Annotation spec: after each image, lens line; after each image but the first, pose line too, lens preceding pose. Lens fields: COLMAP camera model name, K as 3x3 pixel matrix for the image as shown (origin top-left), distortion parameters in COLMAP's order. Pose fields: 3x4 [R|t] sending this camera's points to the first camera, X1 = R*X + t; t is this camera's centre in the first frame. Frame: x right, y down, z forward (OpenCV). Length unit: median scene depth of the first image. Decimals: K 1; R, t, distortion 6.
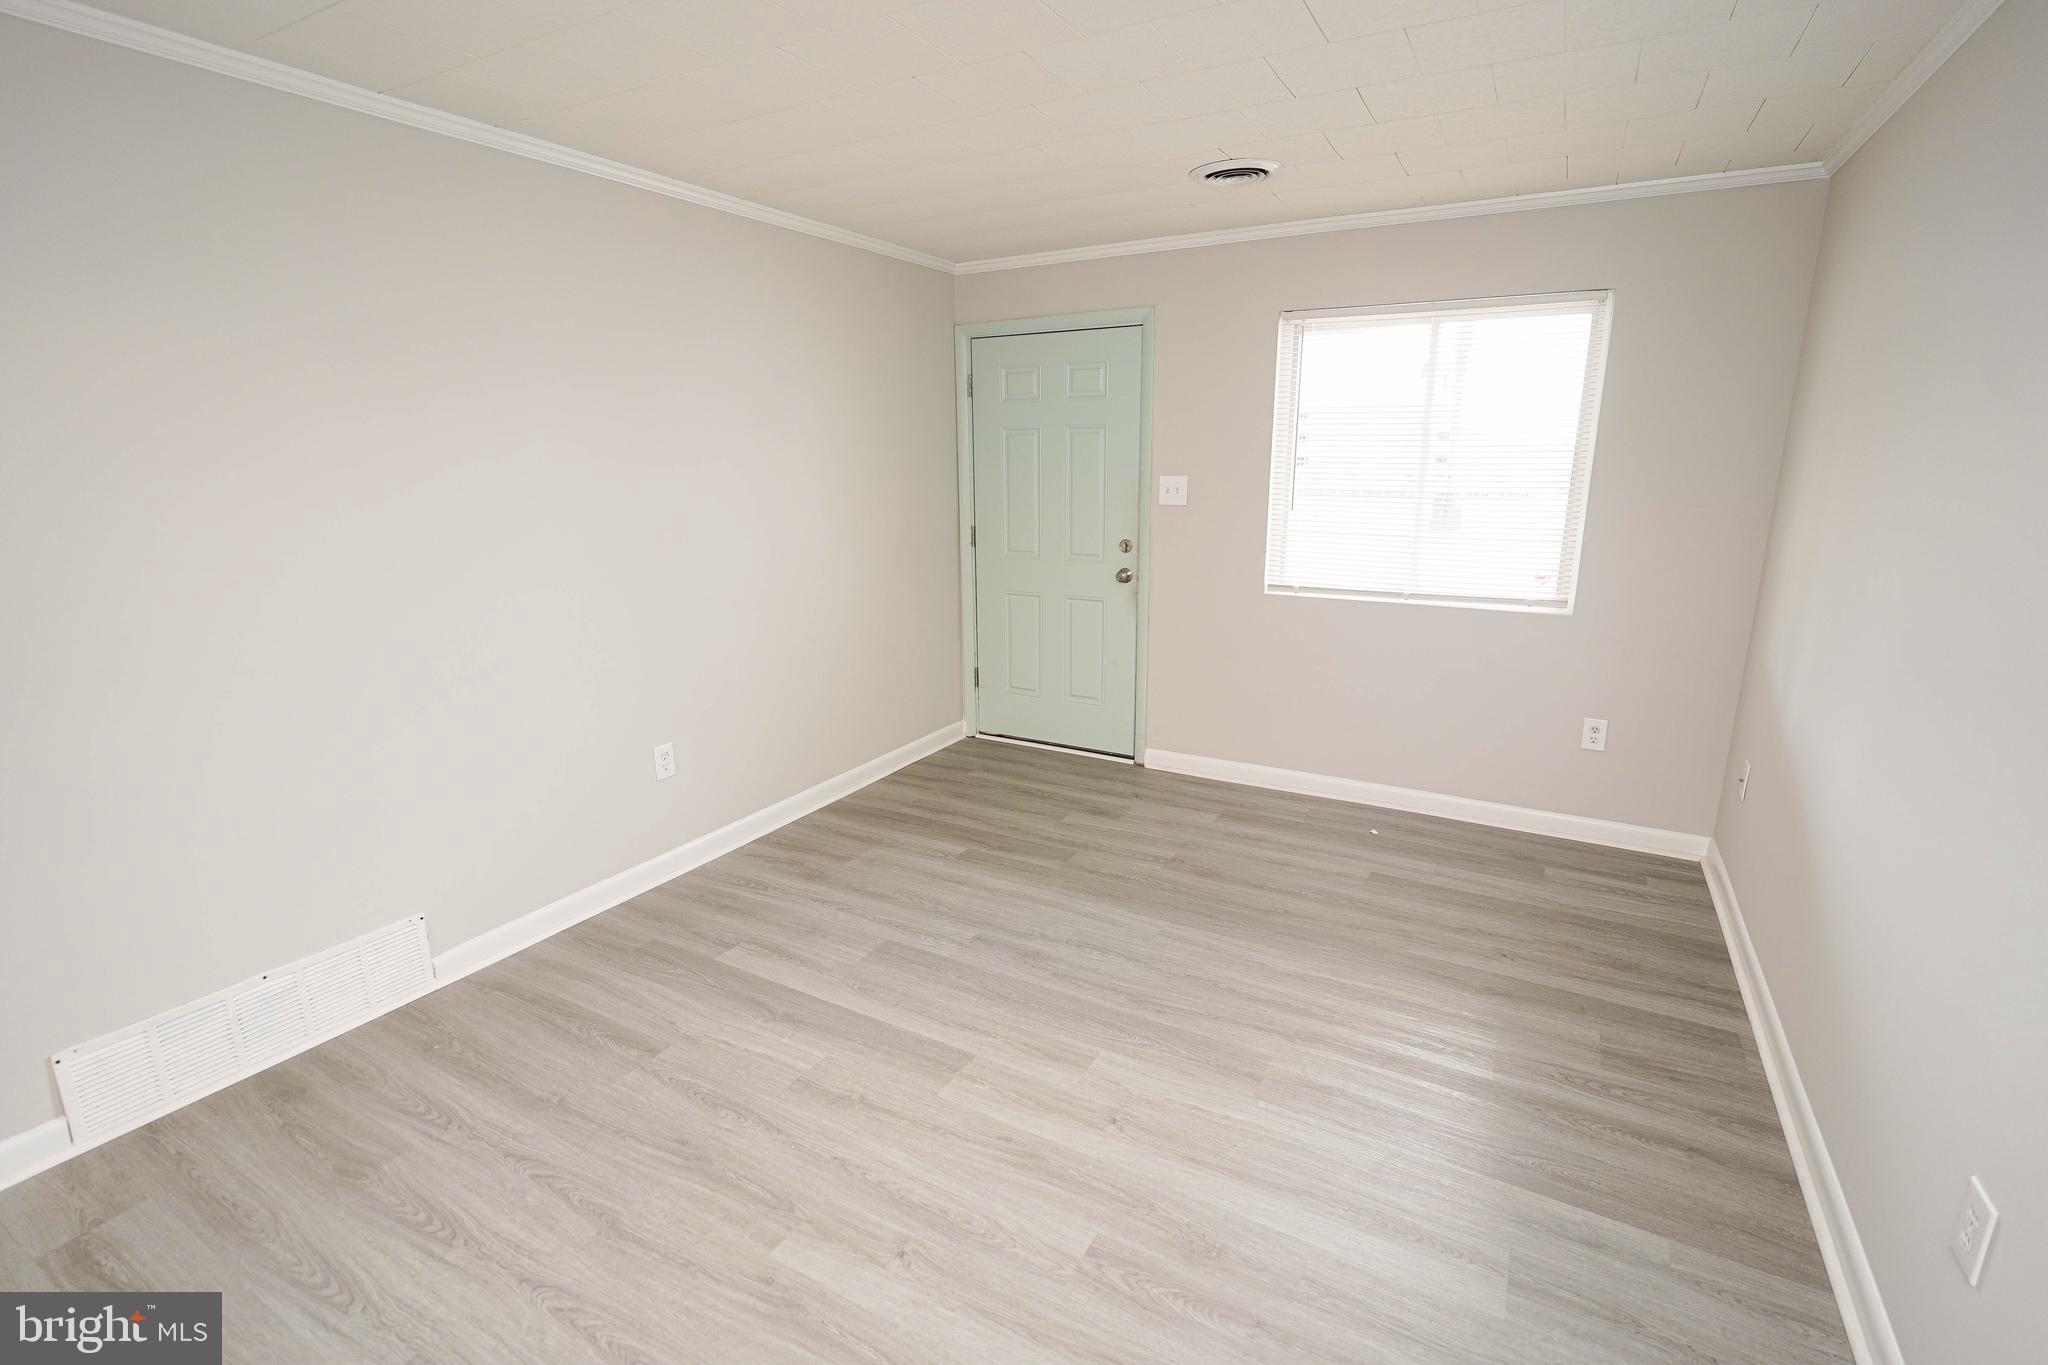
lens RADIAL K [[940.7, 0, 1024.3], [0, 940.7, 683.0], [0, 0, 1]] dist [-0.011247, -0.001122]
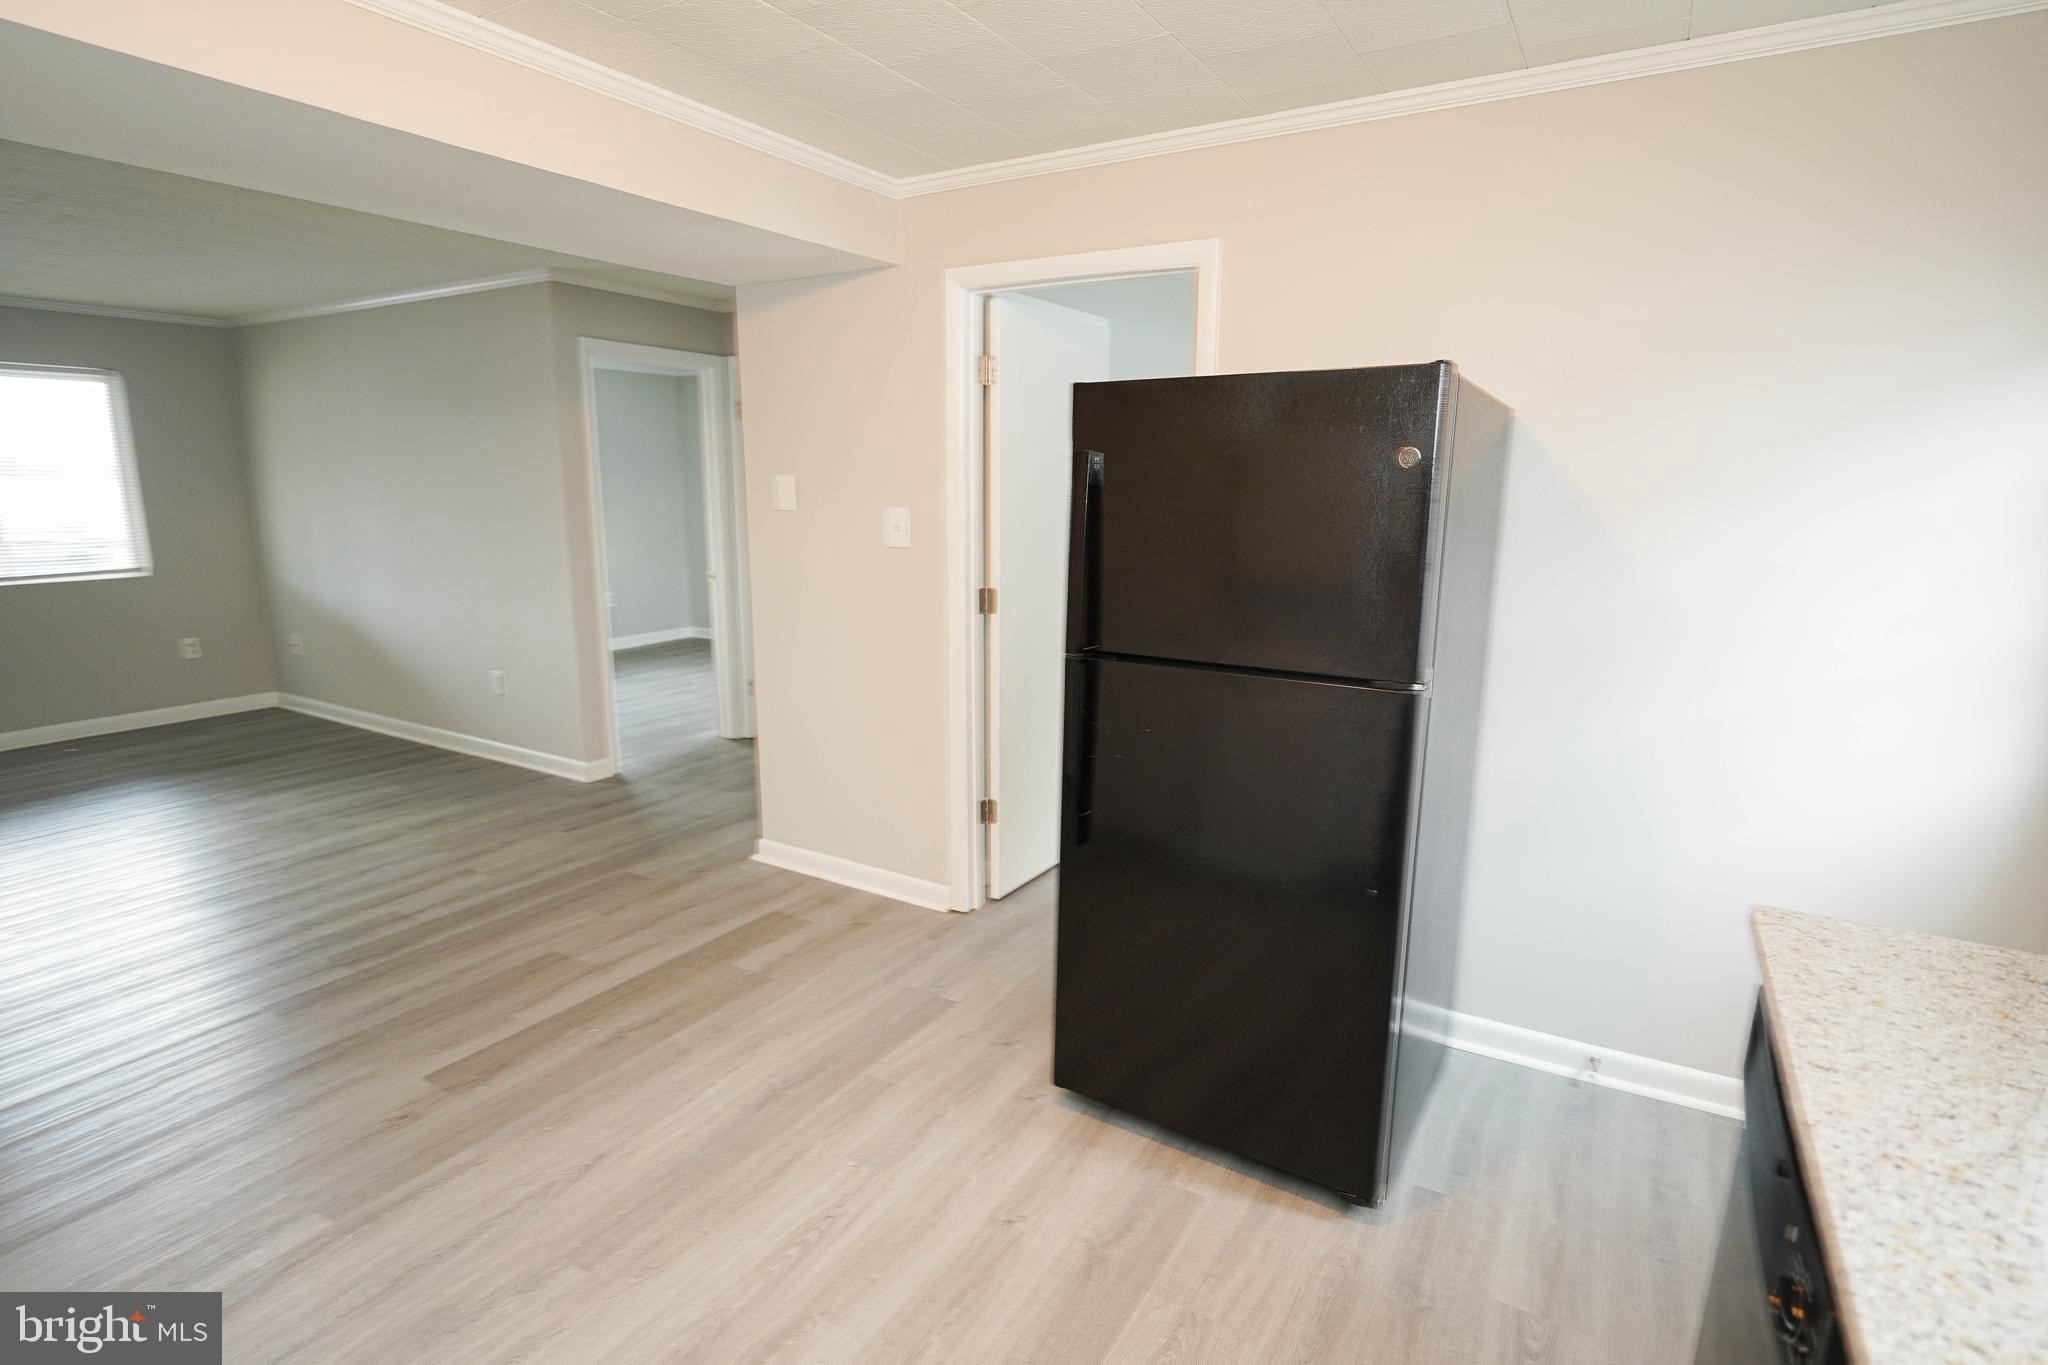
lens RADIAL K [[1026.6, 0, 1015.3], [0, 1026.6, 662.3], [0, 0, 1]] dist [-0.007860, 0.001055]
pose [[0.030870, -0.178948, 0.983374, -1.050588], [0.234497, 0.957680, 0.166911, 0.117231], [-0.971626, 0.225446, 0.071527, -0.468348]]
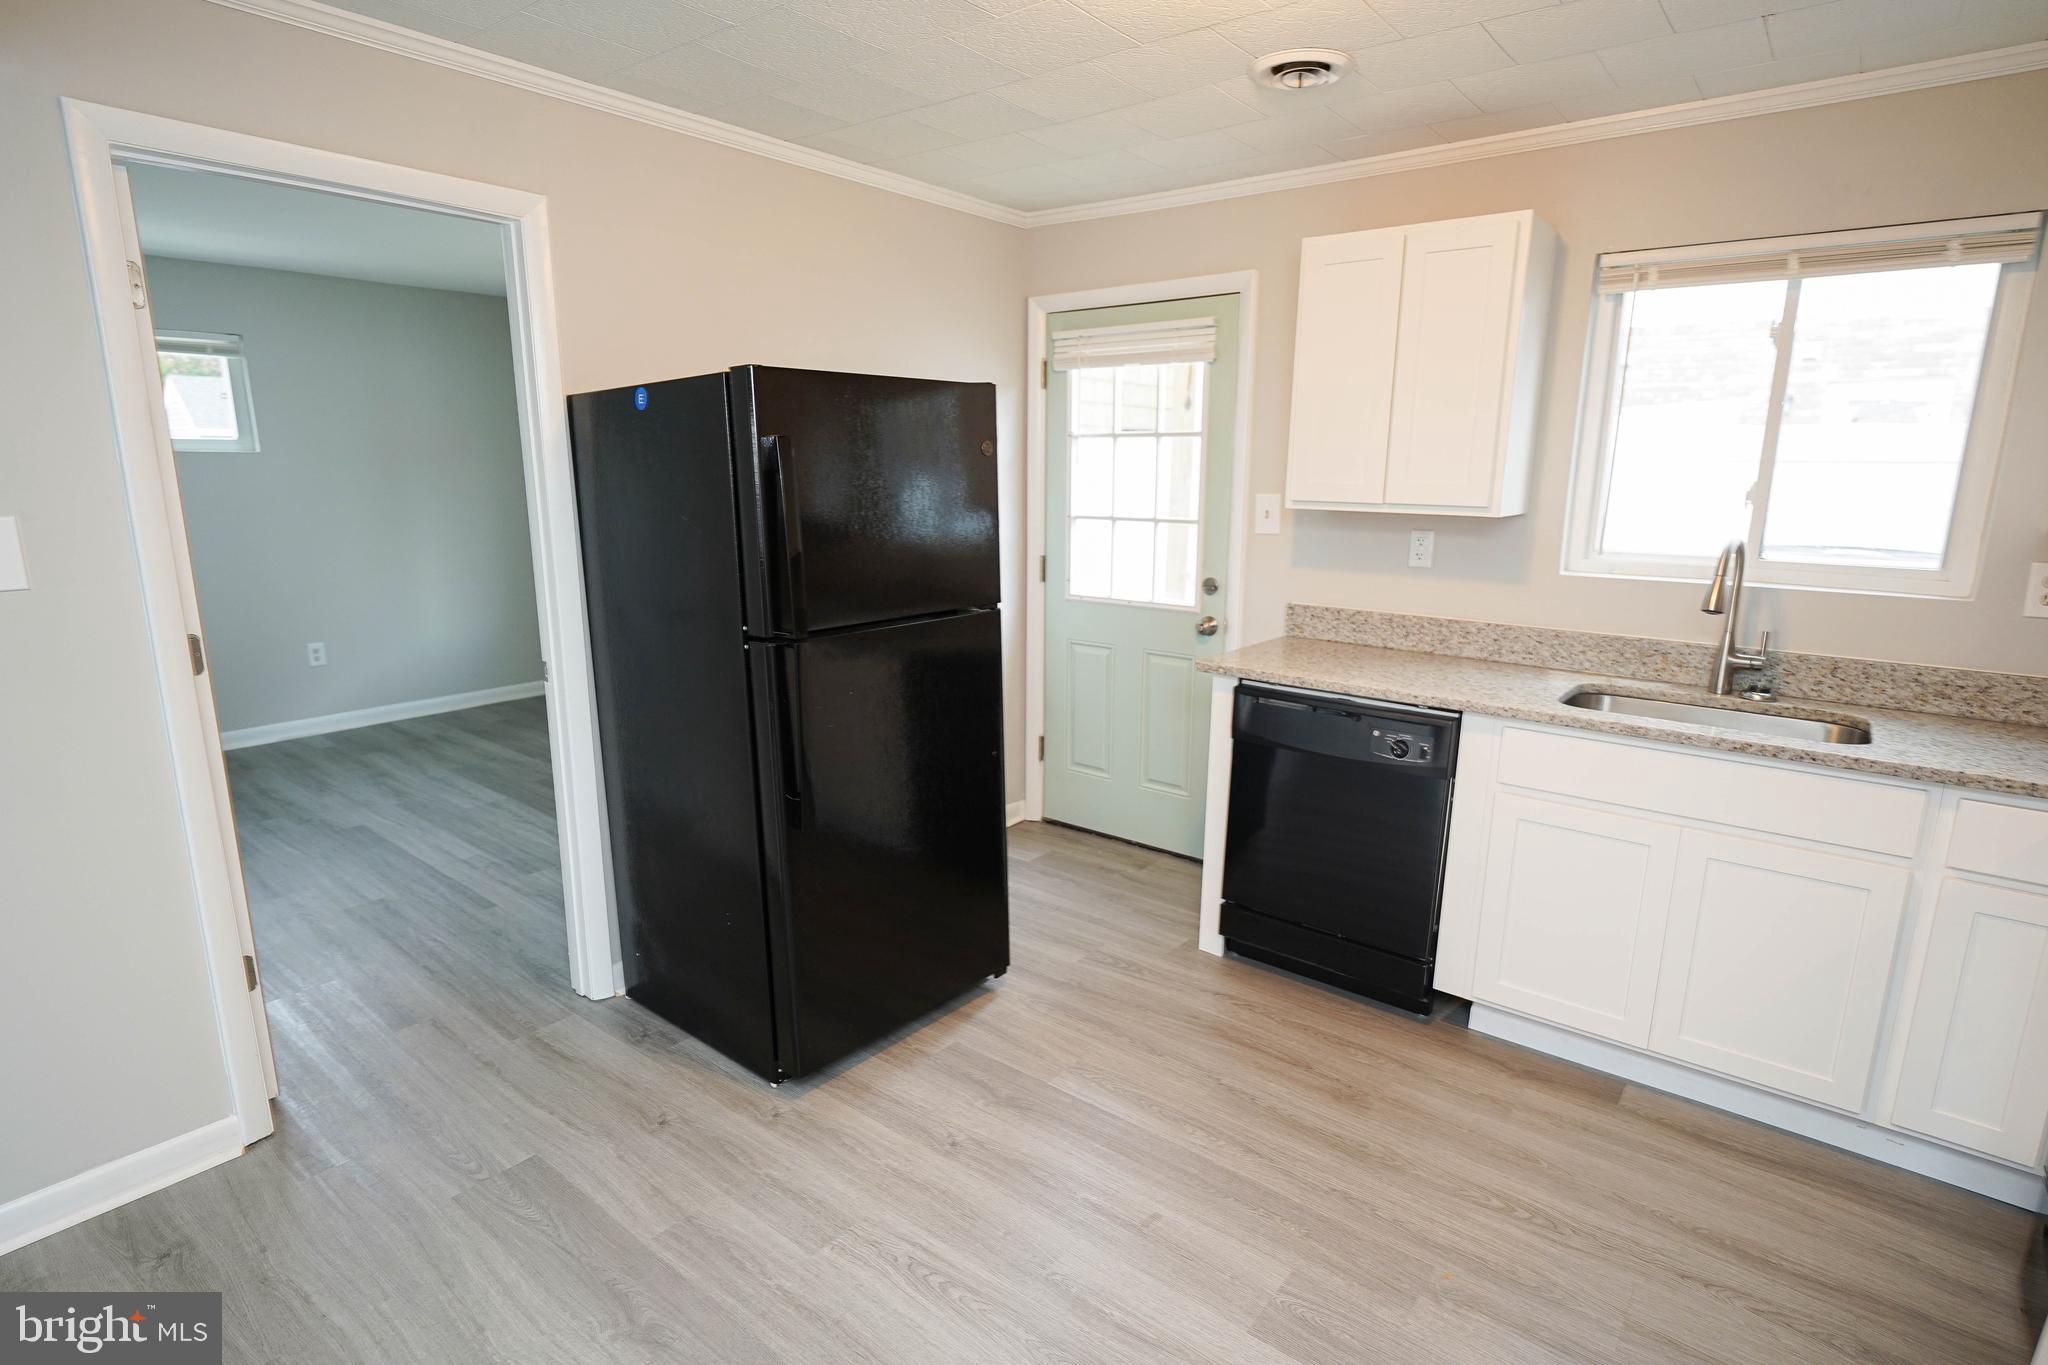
lens RADIAL K [[1026.6, 0, 1019.4], [0, 1026.6, 685.8], [0, 0, 1]] dist [-0.007860, 0.001055]
pose [[-0.985764, -0.040304, 0.163231, -0.678877], [0.035234, 0.899769, 0.434941, -0.012713], [-0.164400, 0.434501, -0.885540, 0.068883]]
